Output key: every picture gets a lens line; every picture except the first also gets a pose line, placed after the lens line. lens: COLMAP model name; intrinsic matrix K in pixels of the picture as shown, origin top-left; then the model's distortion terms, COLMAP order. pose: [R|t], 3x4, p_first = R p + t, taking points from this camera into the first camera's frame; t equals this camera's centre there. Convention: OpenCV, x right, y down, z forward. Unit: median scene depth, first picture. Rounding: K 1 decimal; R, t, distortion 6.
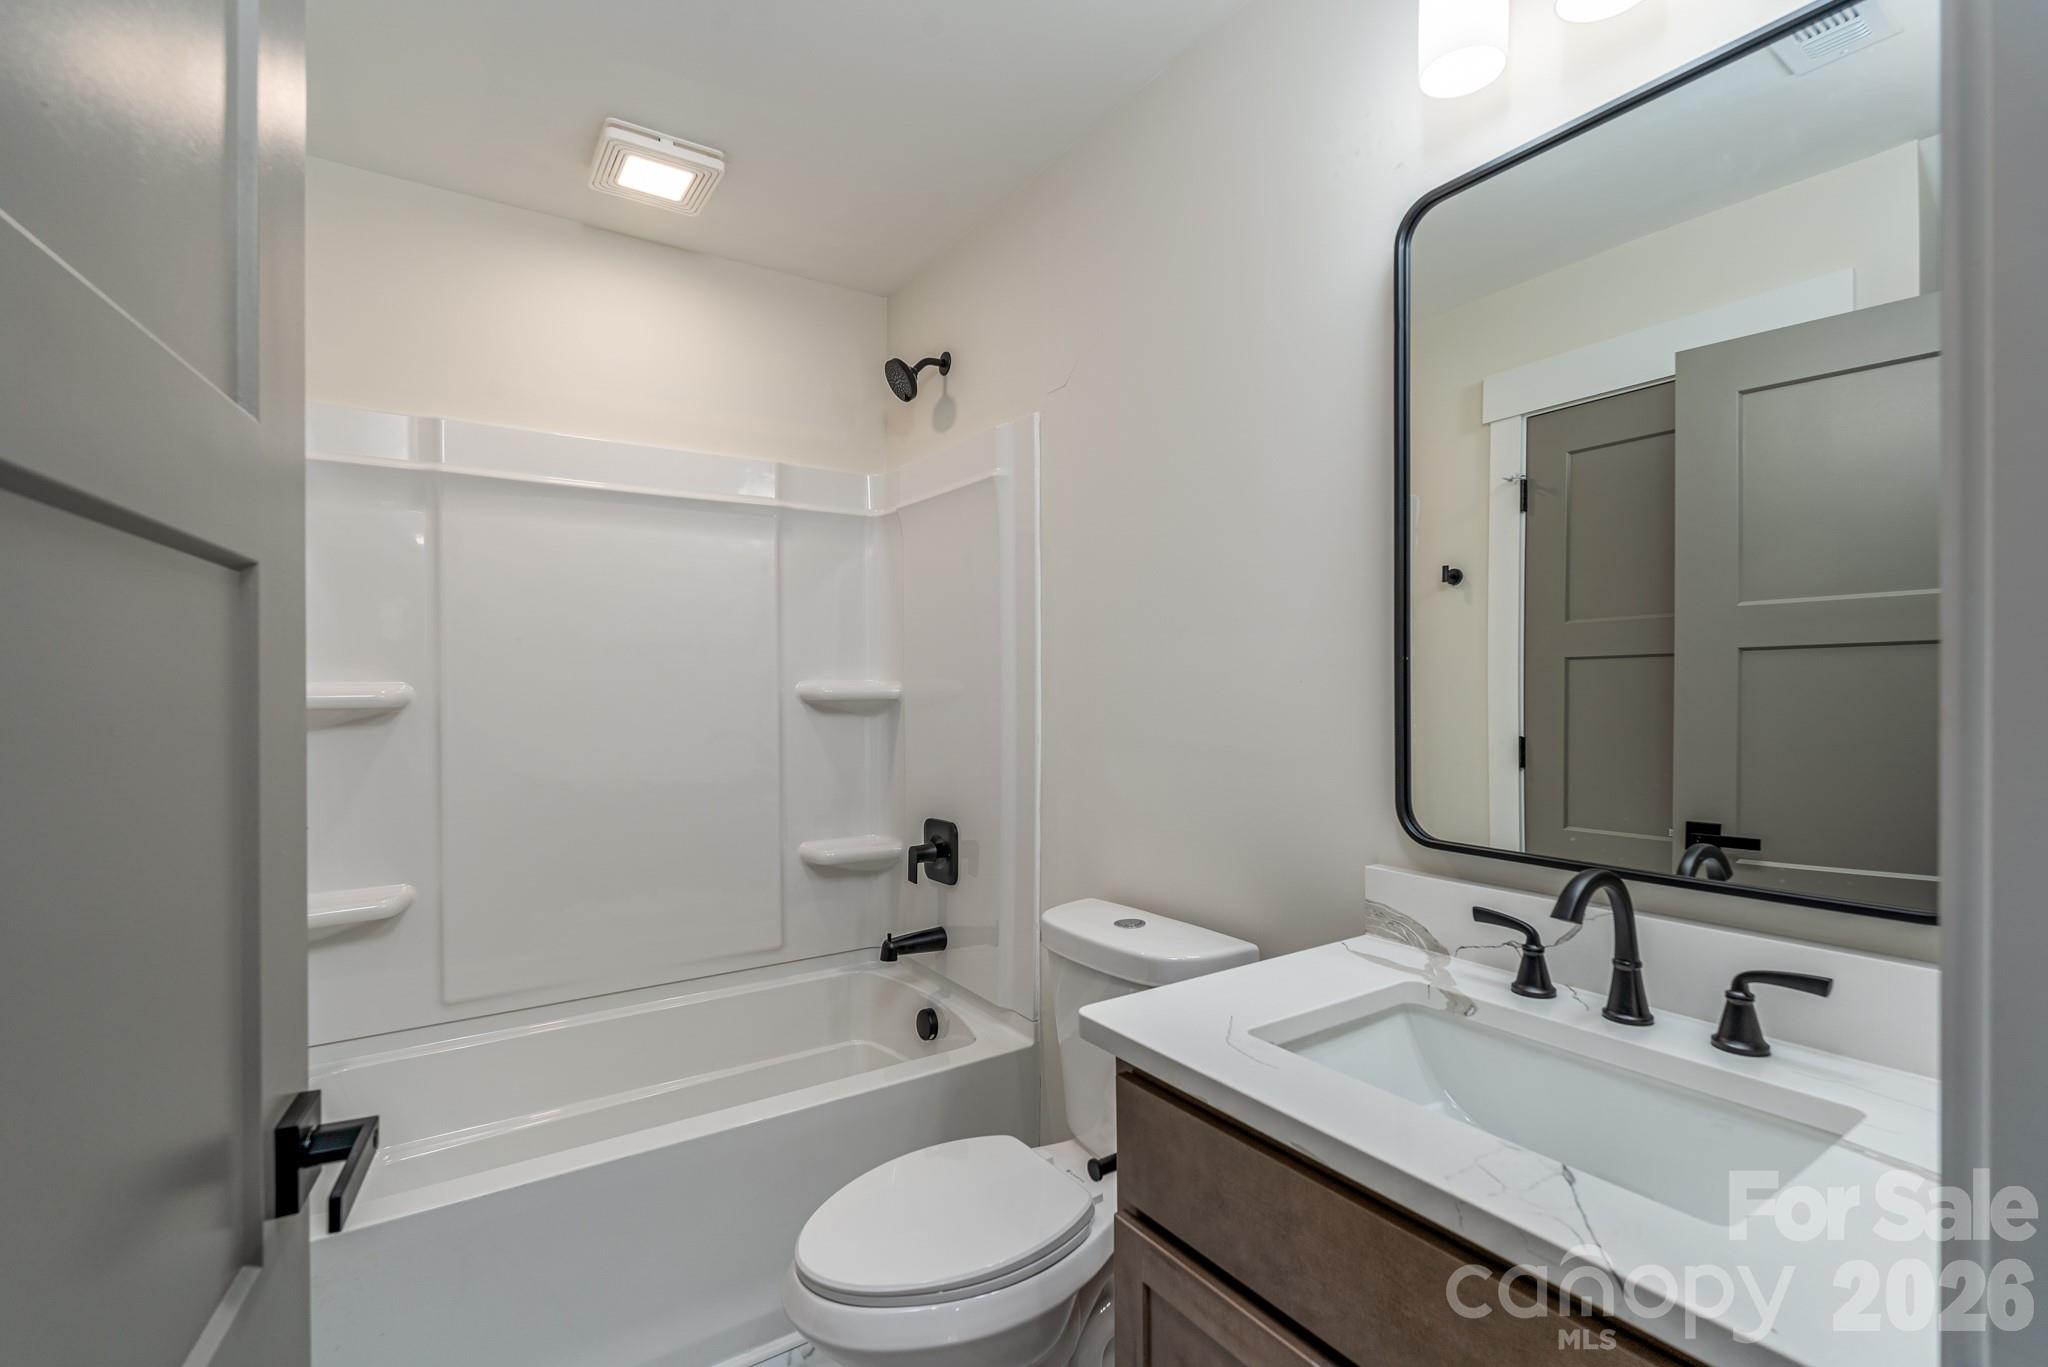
lens RADIAL K [[919.8, 0, 1020.1], [0, 919.8, 690.4], [0, 0, 1]] dist [-0.006589, 0.001238]
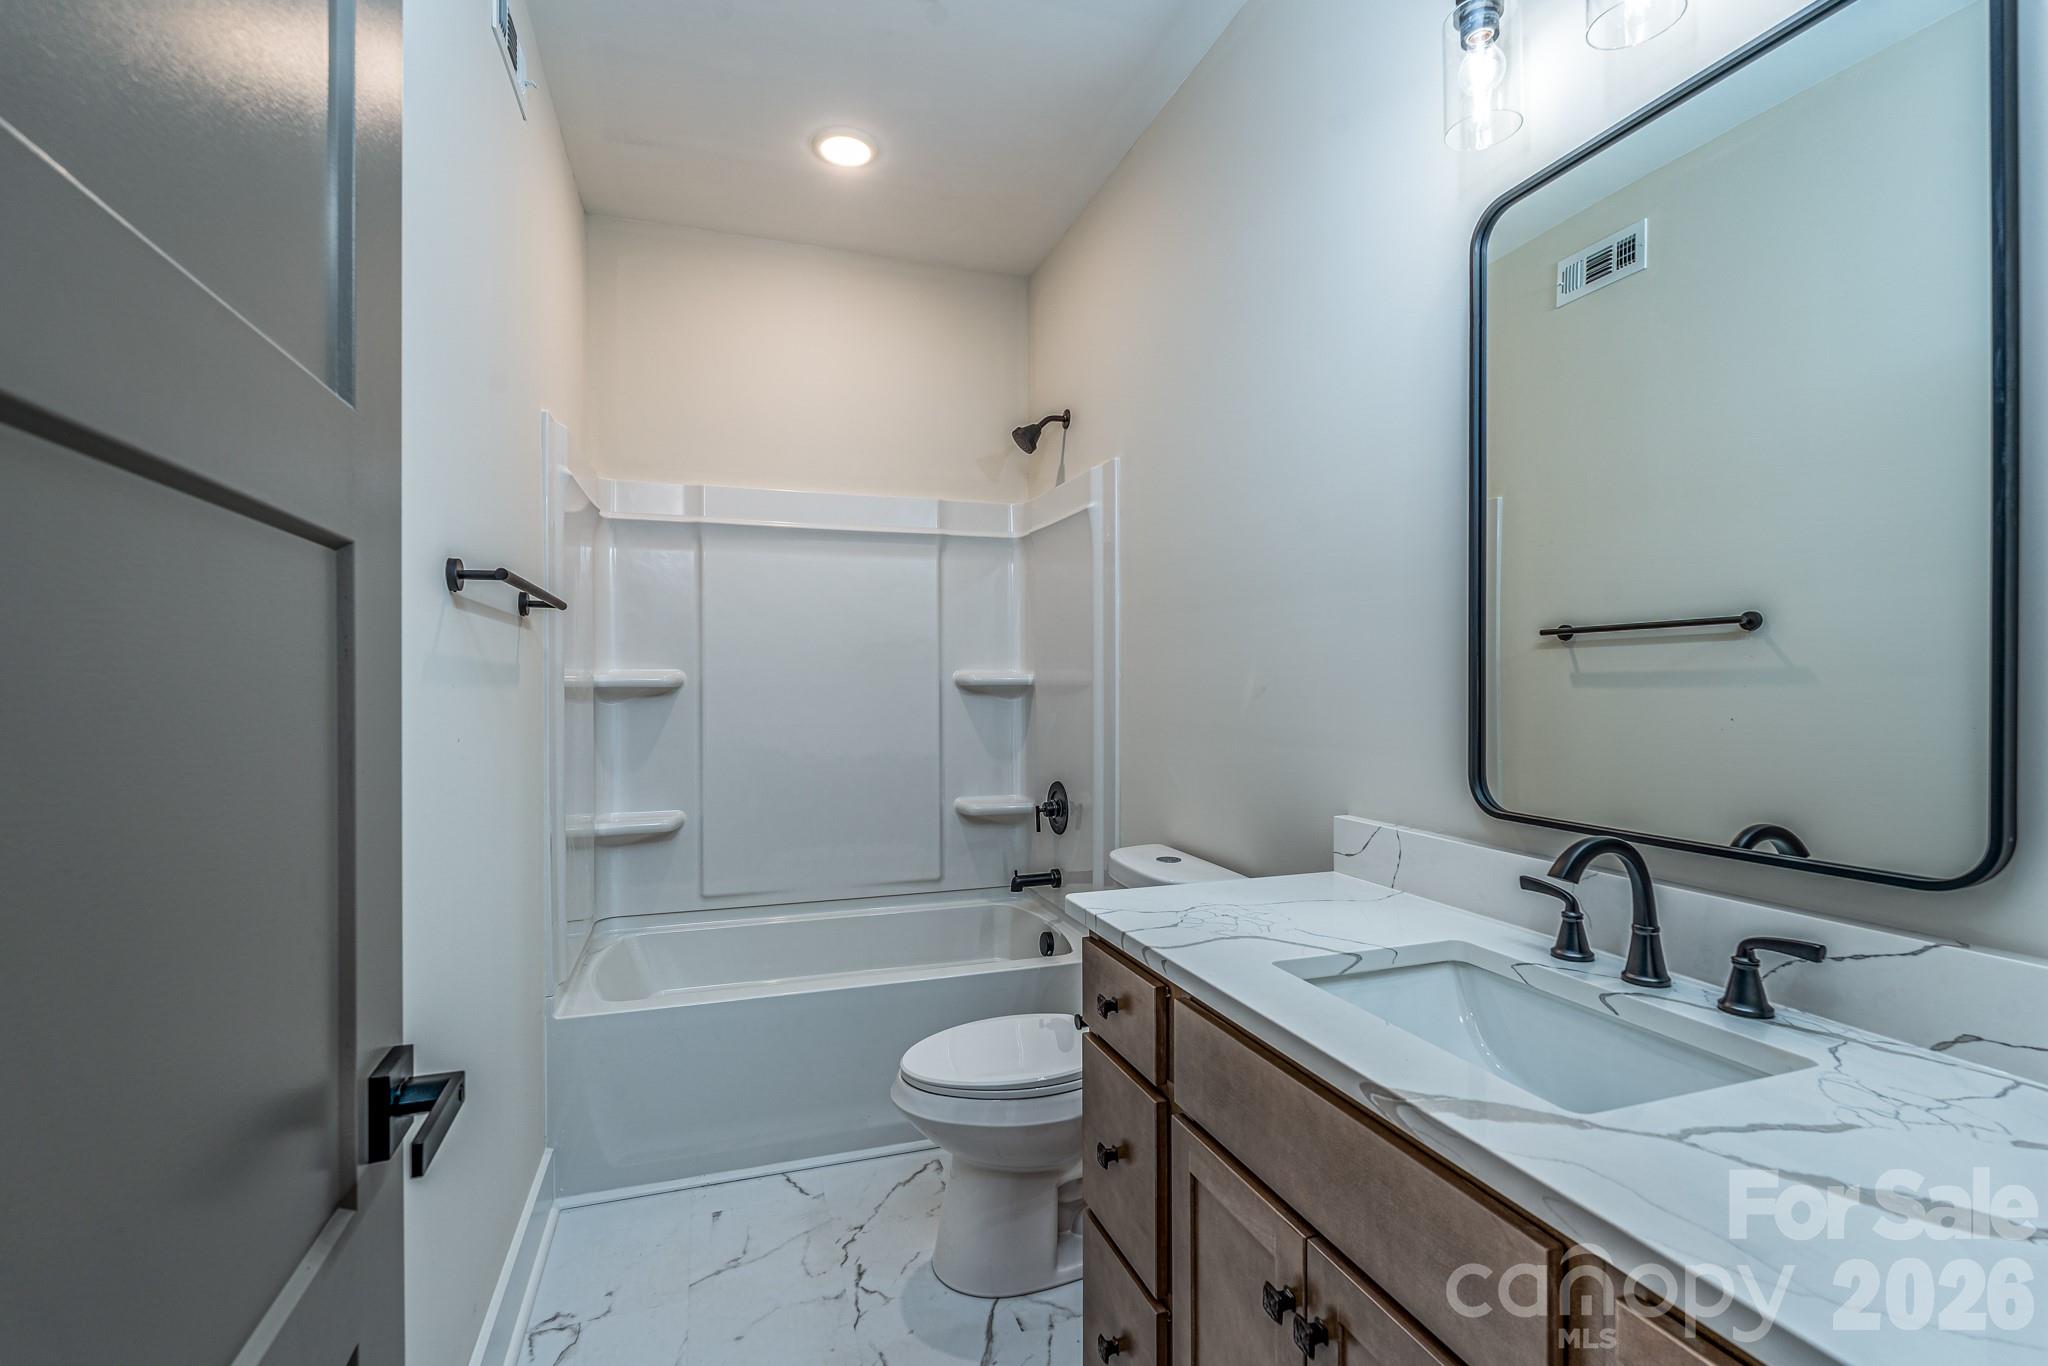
lens RADIAL K [[919.8, 0, 1021.1], [0, 919.8, 685.5], [0, 0, 1]] dist [-0.006589, 0.001238]
pose [[0.964416, 0.008461, -0.264255, 0.205166], [-0.009568, 0.999950, -0.002903, 0.015815], [0.264217, 0.005328, 0.964448, -0.226609]]
